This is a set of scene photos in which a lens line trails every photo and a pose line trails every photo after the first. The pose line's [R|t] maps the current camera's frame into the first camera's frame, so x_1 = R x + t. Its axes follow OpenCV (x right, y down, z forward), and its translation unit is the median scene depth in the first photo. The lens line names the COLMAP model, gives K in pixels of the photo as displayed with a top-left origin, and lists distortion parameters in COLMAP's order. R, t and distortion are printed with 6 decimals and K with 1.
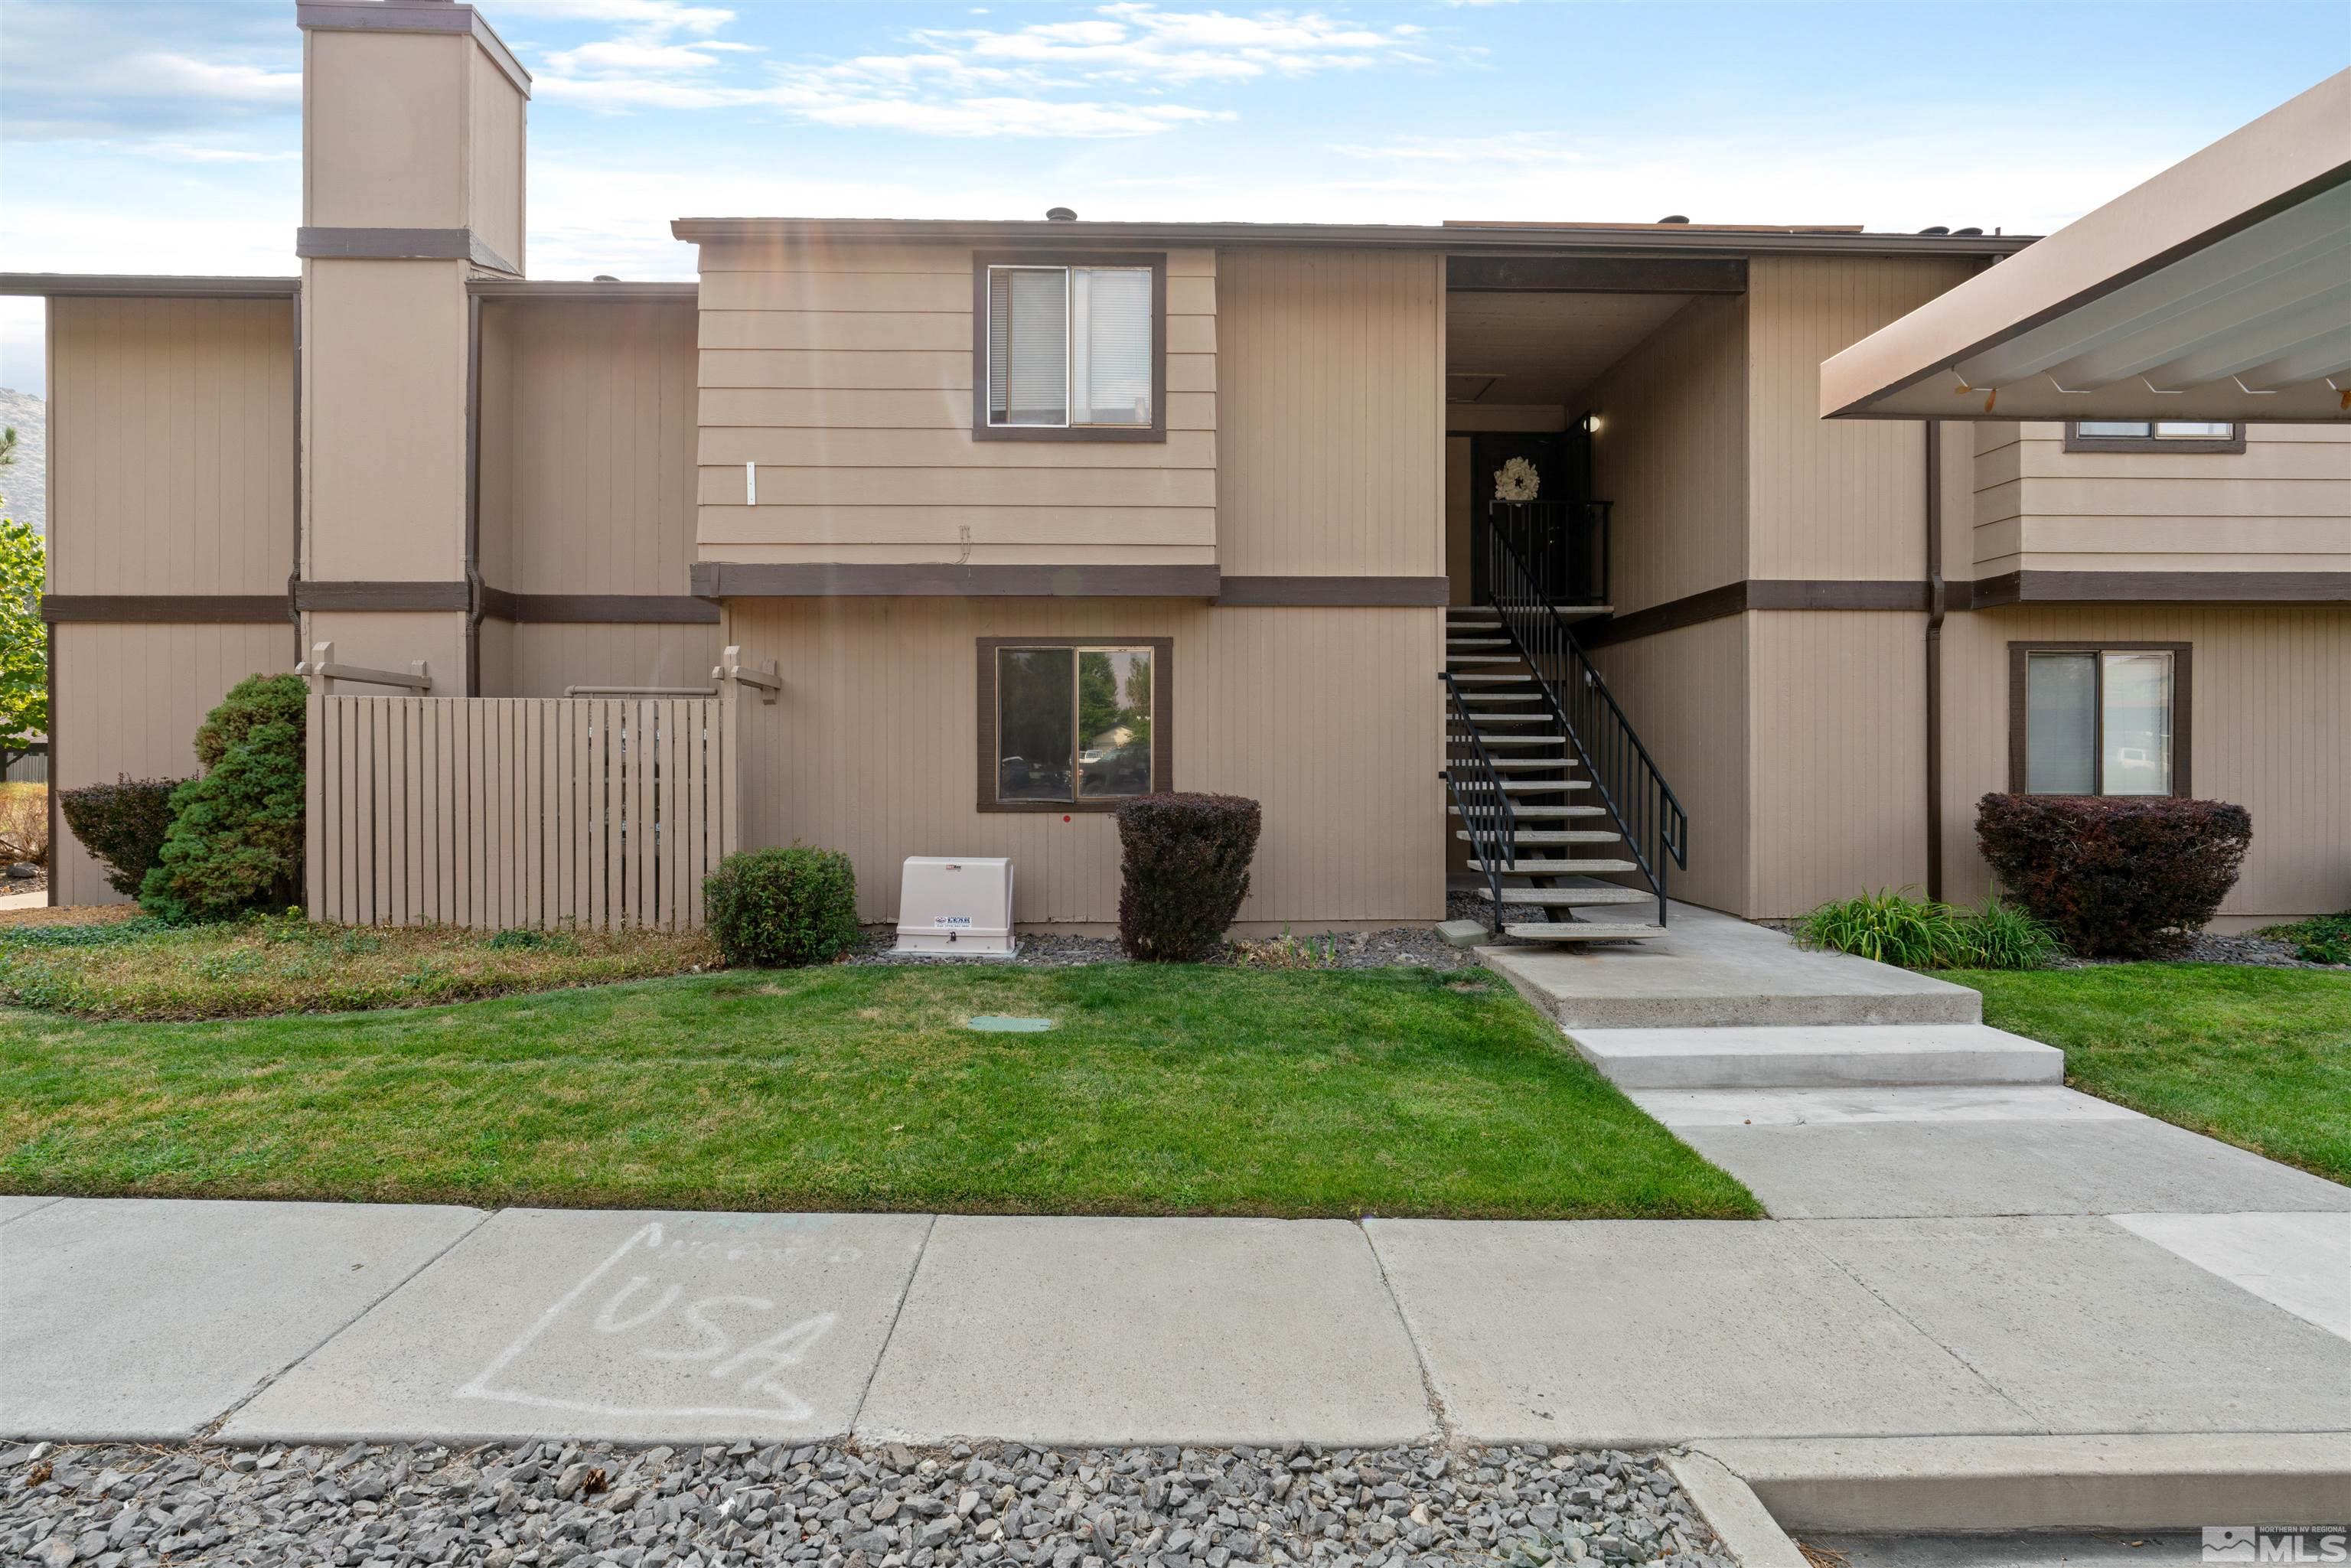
lens RADIAL K [[1070.7, 0, 1175.5], [0, 1070.7, 784.0], [0, 0, 1]] dist [-0.003141, 0.000302]
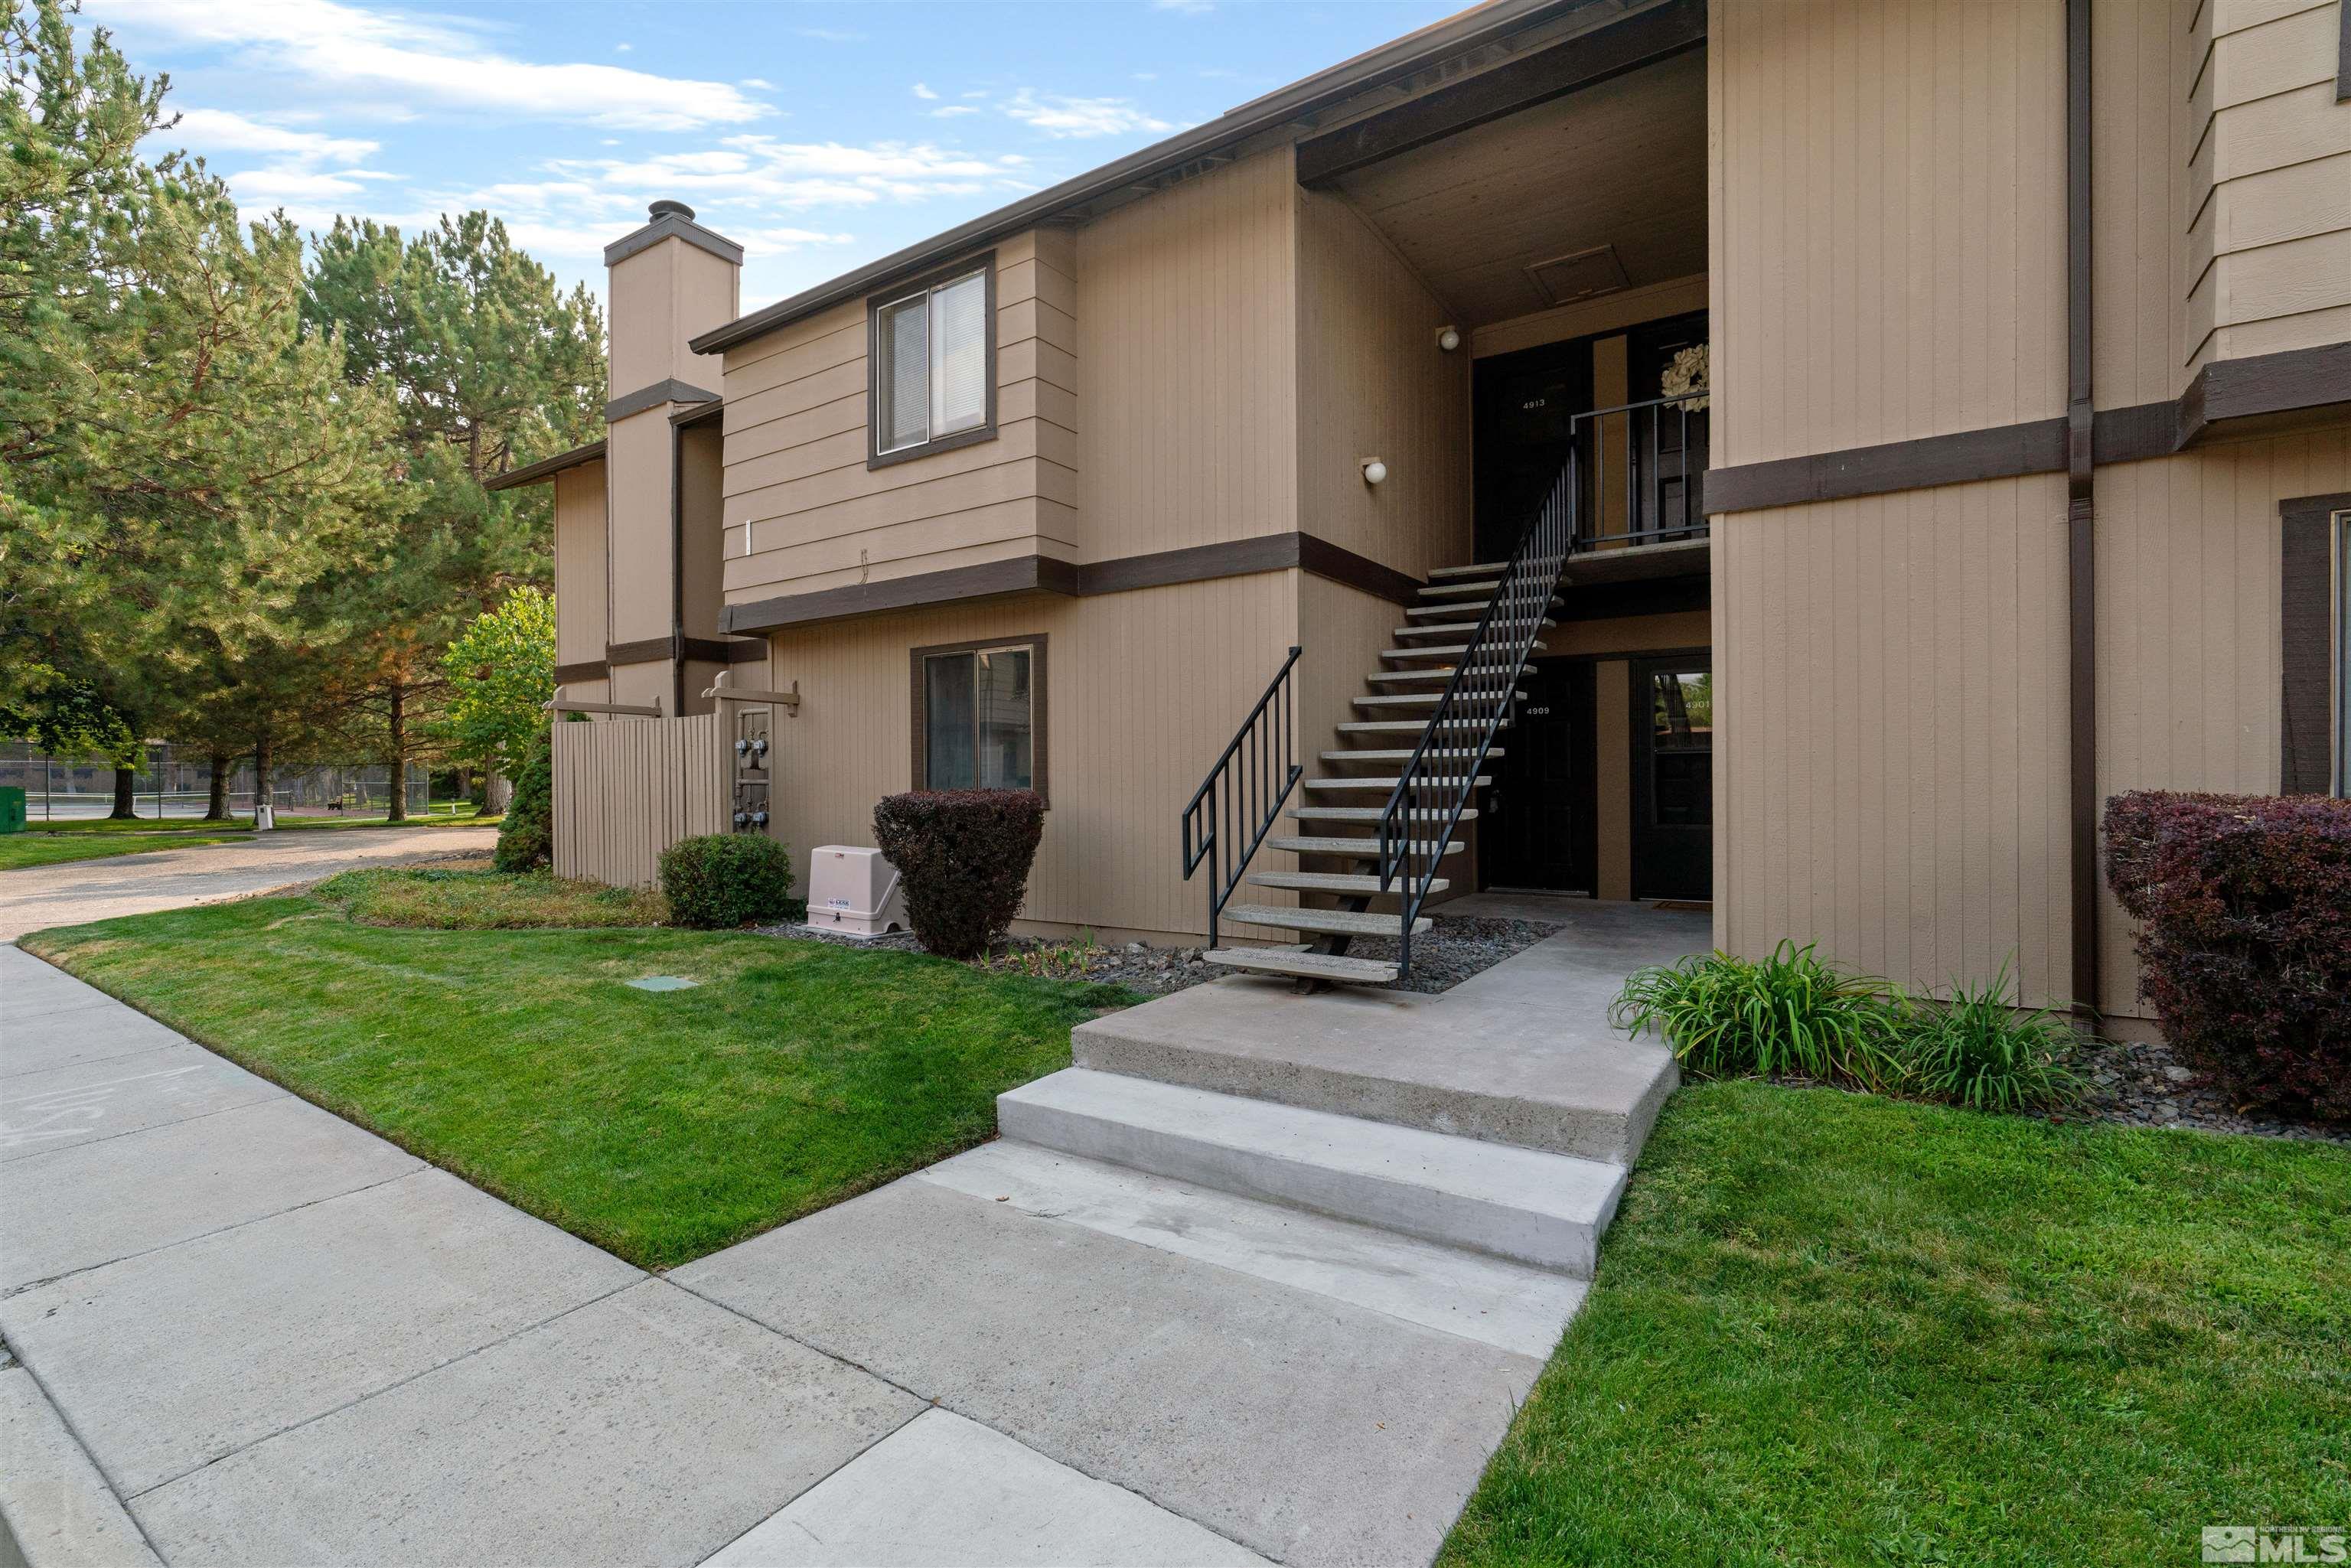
lens RADIAL K [[1081.6, 0, 1171.3], [0, 1081.6, 794.2], [0, 0, 1]] dist [-0.002036, -0.000261]
pose [[0.805775, 0.002213, -0.592217, 0.726560], [-0.000984, 0.999997, 0.002398, 0.010252], [0.592221, -0.001350, 0.805775, 0.284175]]
